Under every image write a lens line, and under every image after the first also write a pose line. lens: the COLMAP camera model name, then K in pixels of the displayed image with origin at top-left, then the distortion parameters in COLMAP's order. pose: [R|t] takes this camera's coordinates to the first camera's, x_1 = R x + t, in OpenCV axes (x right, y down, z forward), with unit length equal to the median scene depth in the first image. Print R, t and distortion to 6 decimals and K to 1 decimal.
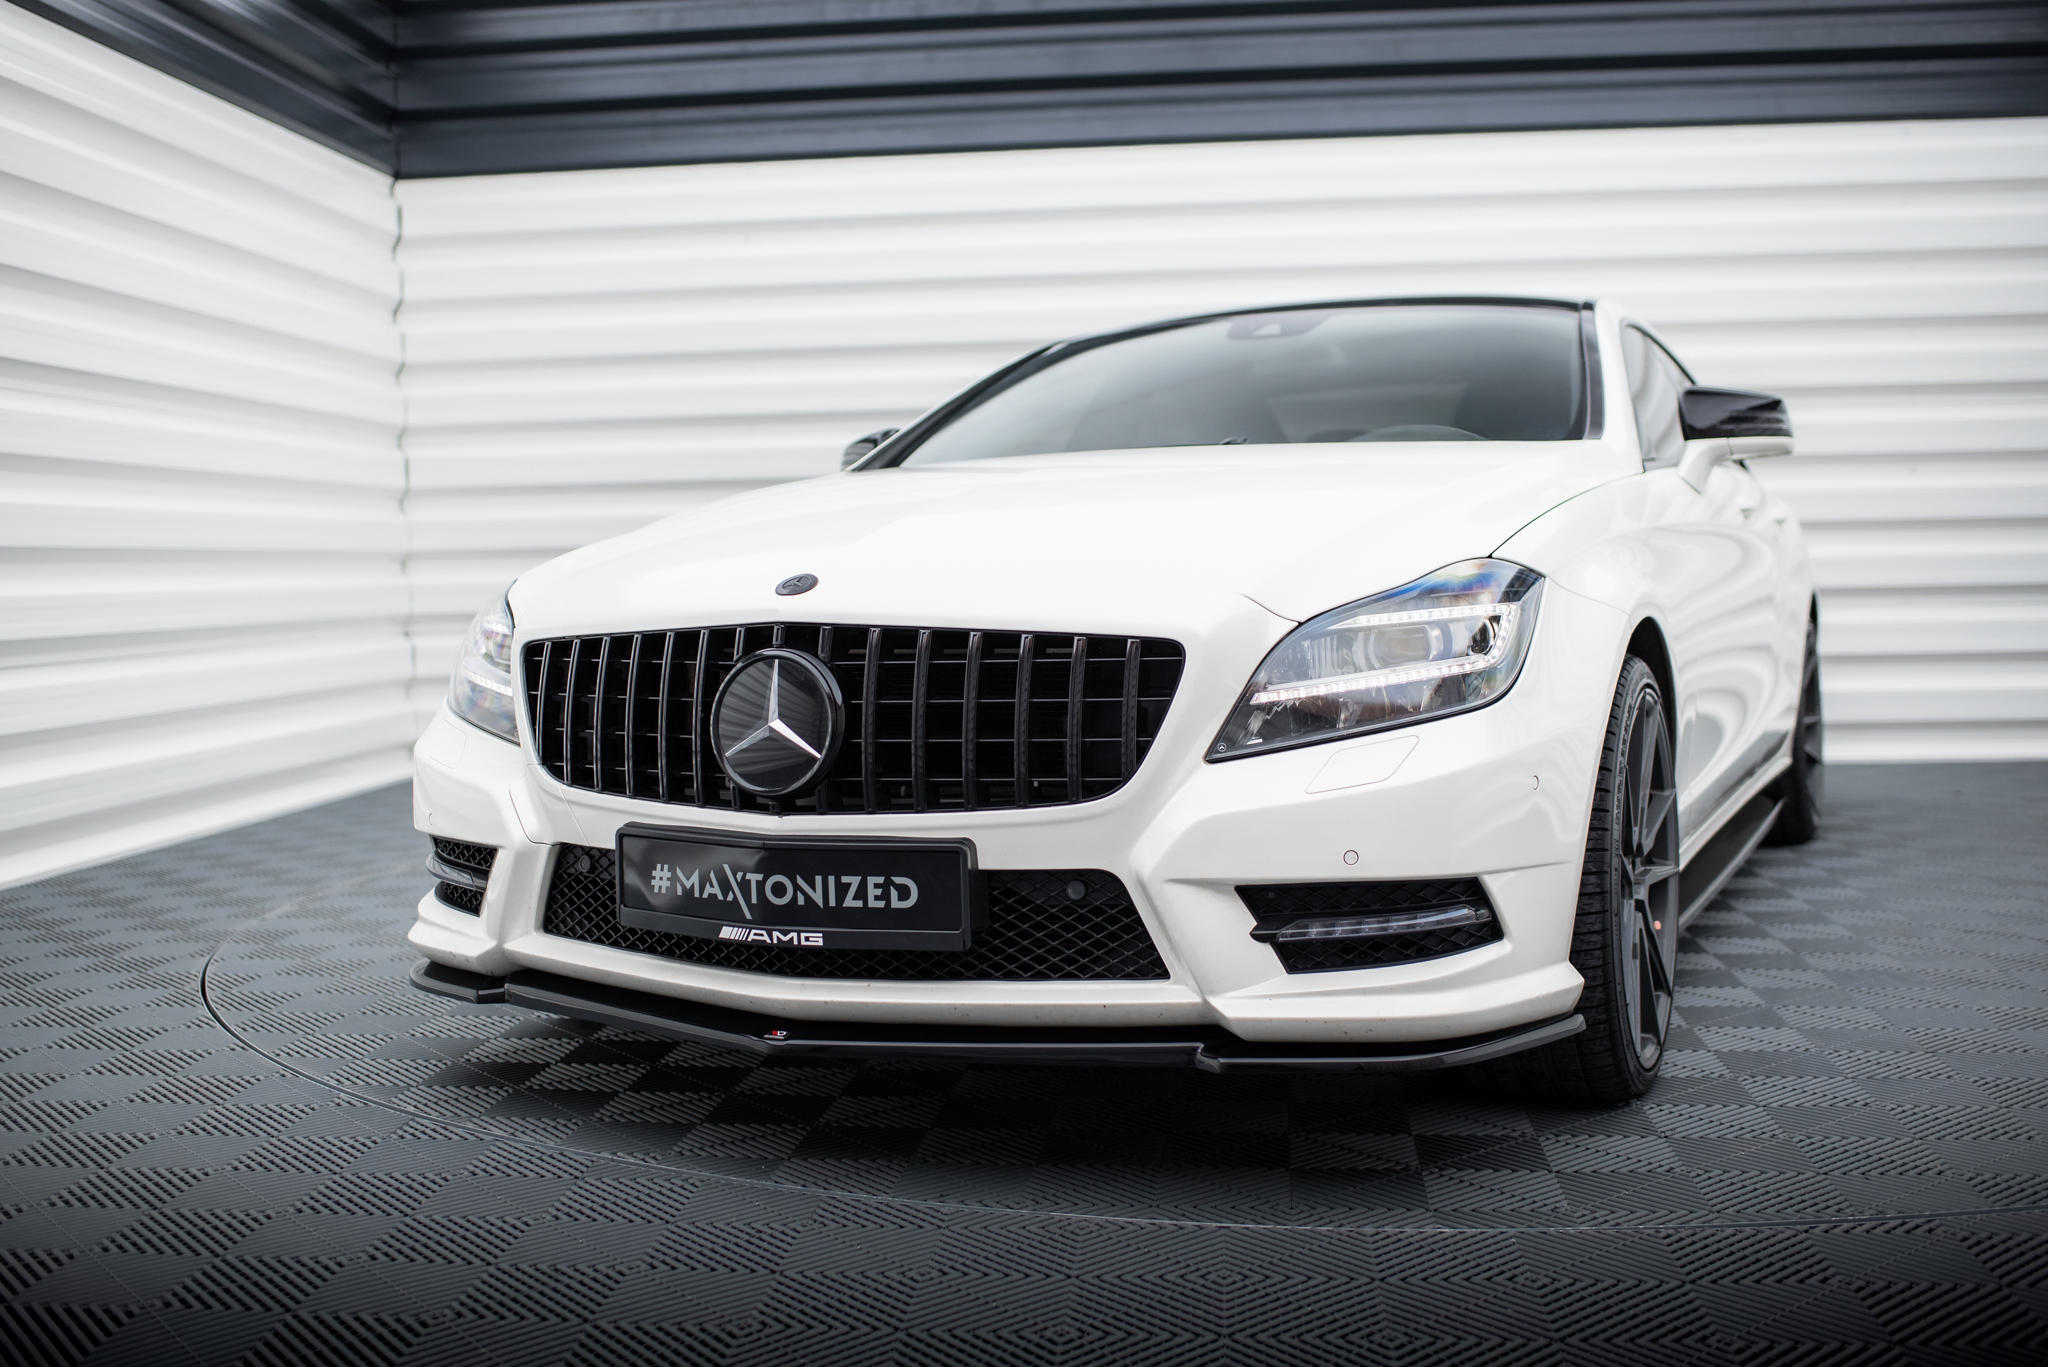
lens RADIAL K [[2098.4, 0, 996.6], [0, 2098.4, 656.2], [0, 0, 1]] dist [-0.065648, 0.016995]
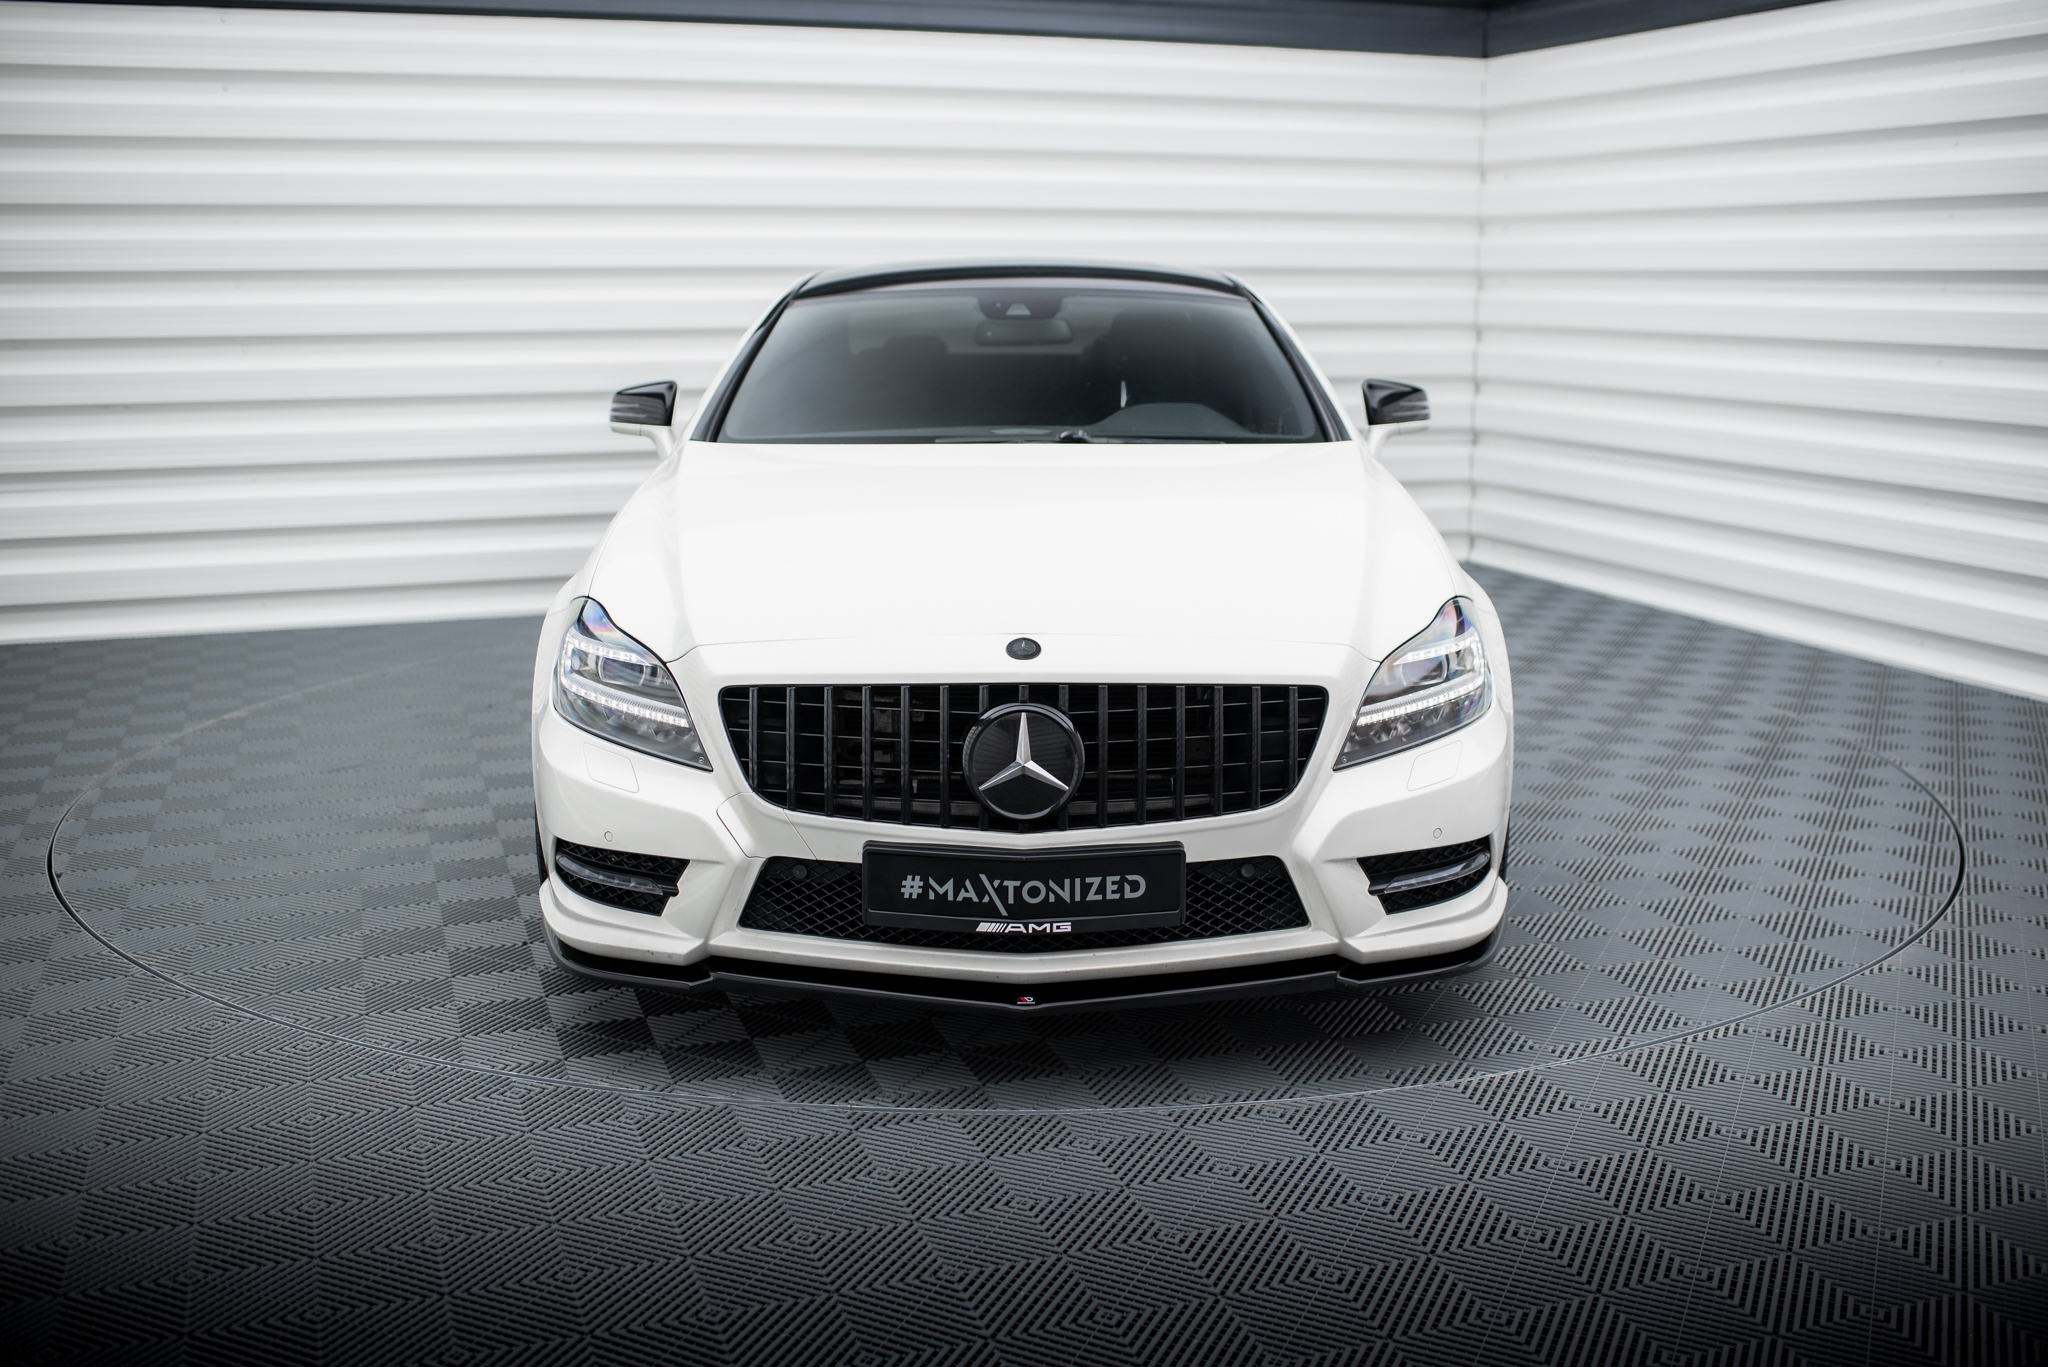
lens RADIAL K [[1982.0, 0, 1024.0], [0, 1982.0, 683.5], [0, 0, 1]] dist [-0.000985, 0.004747]
pose [[0.894722, -0.069306, 0.441214, -0.630075], [-0.000208, 0.987822, 0.155589, -0.201243], [-0.446624, -0.139301, 0.883811, -0.049456]]
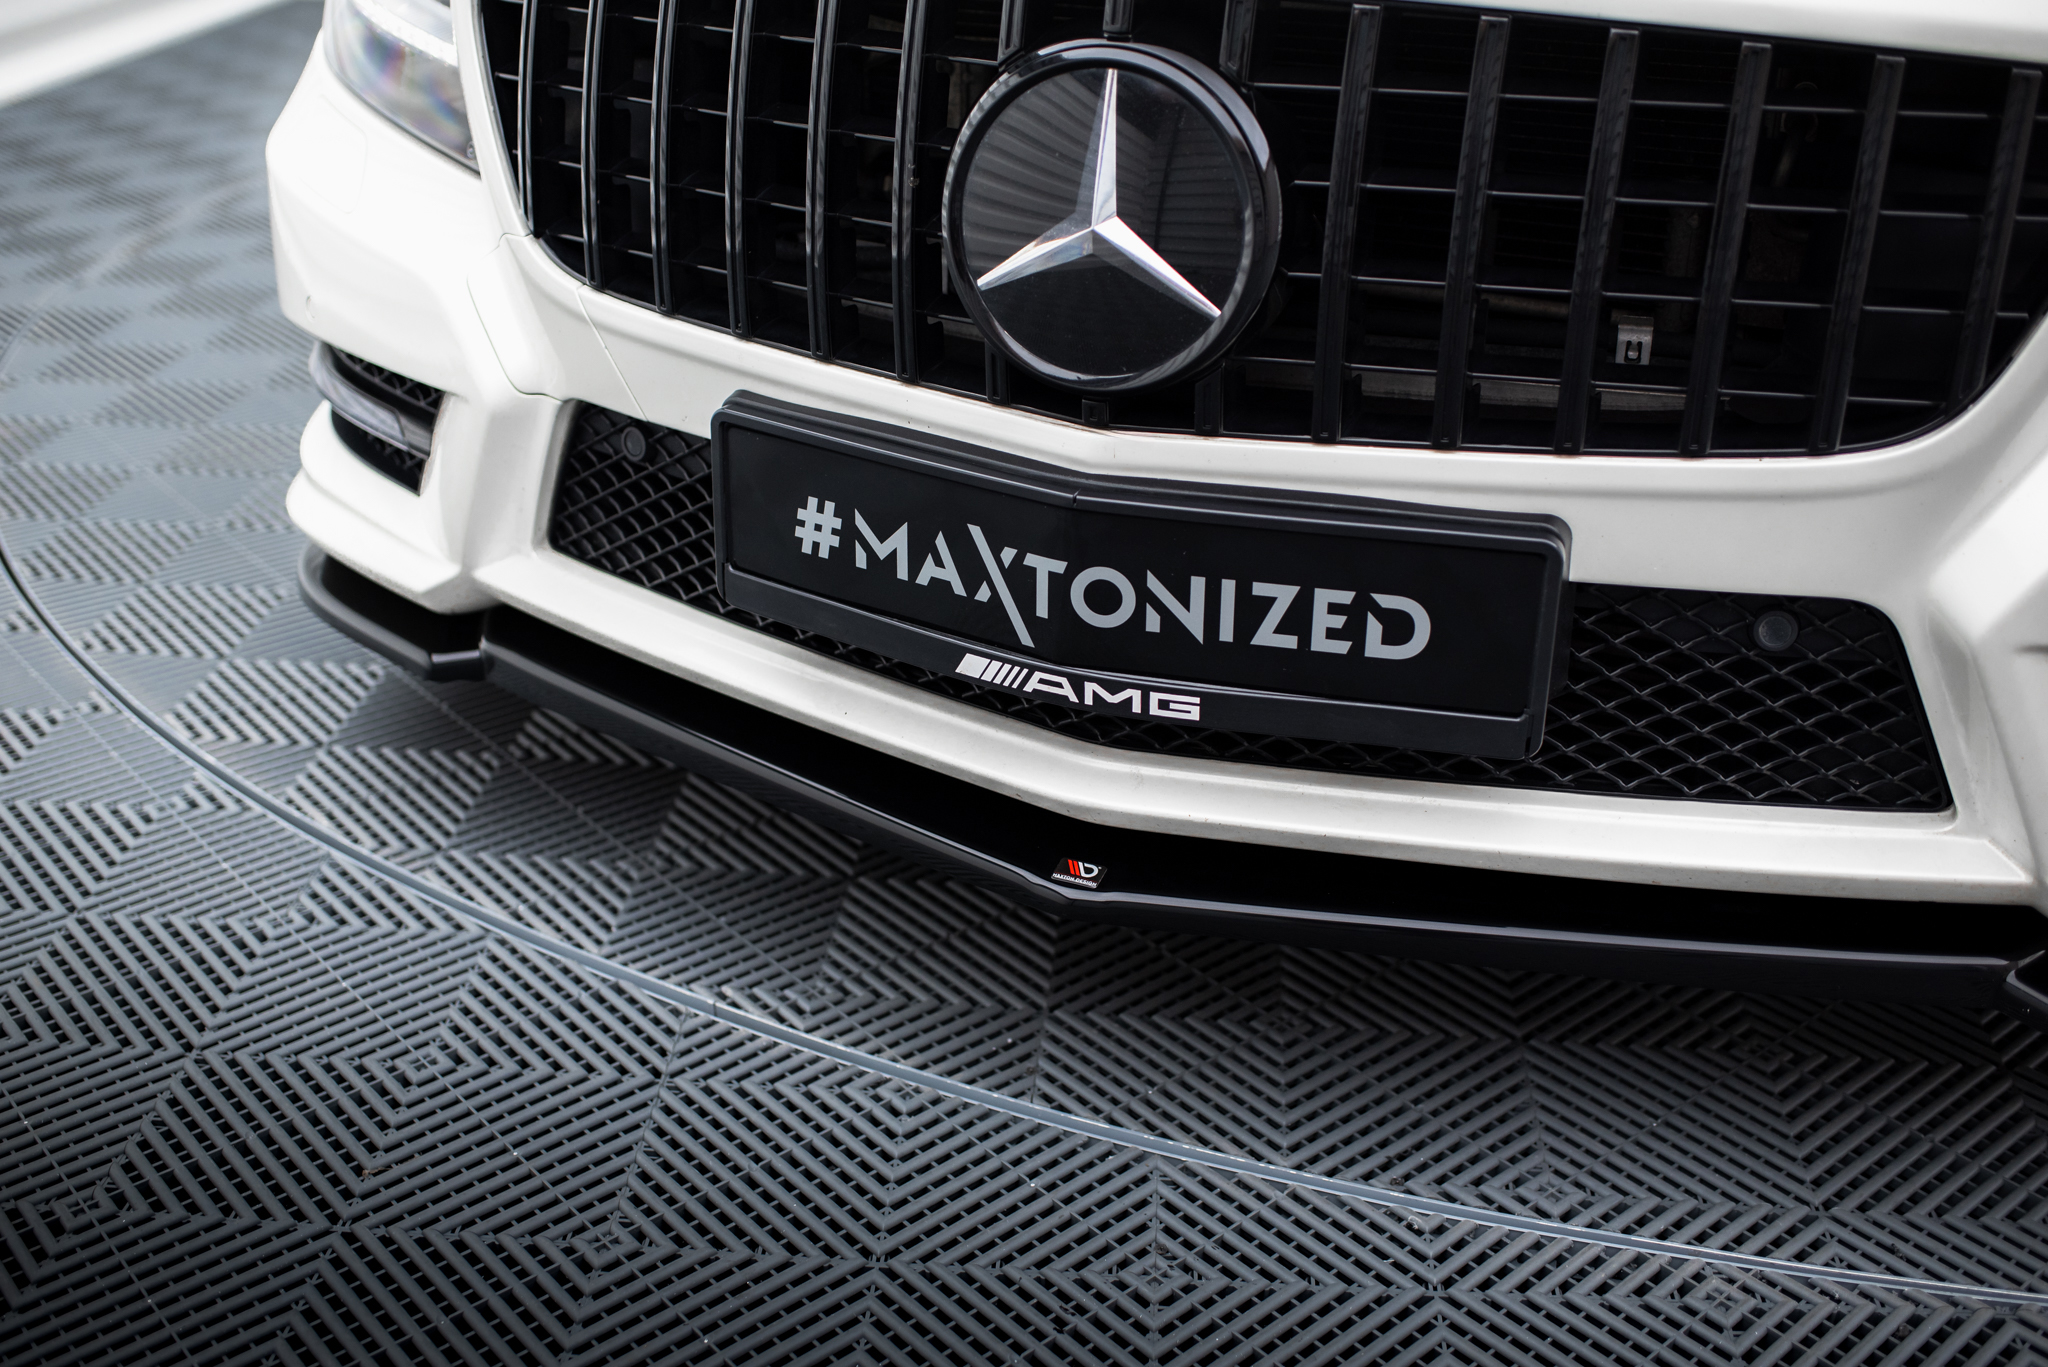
lens RADIAL K [[2098.4, 0, 996.6], [0, 2098.4, 656.2], [0, 0, 1]] dist [-0.065648, 0.016995]
pose [[0.999015, 0.009802, 0.043275, -0.145183], [-0.025526, 0.924710, 0.379815, -0.047775], [-0.036294, -0.380545, 0.924050, 0.573255]]
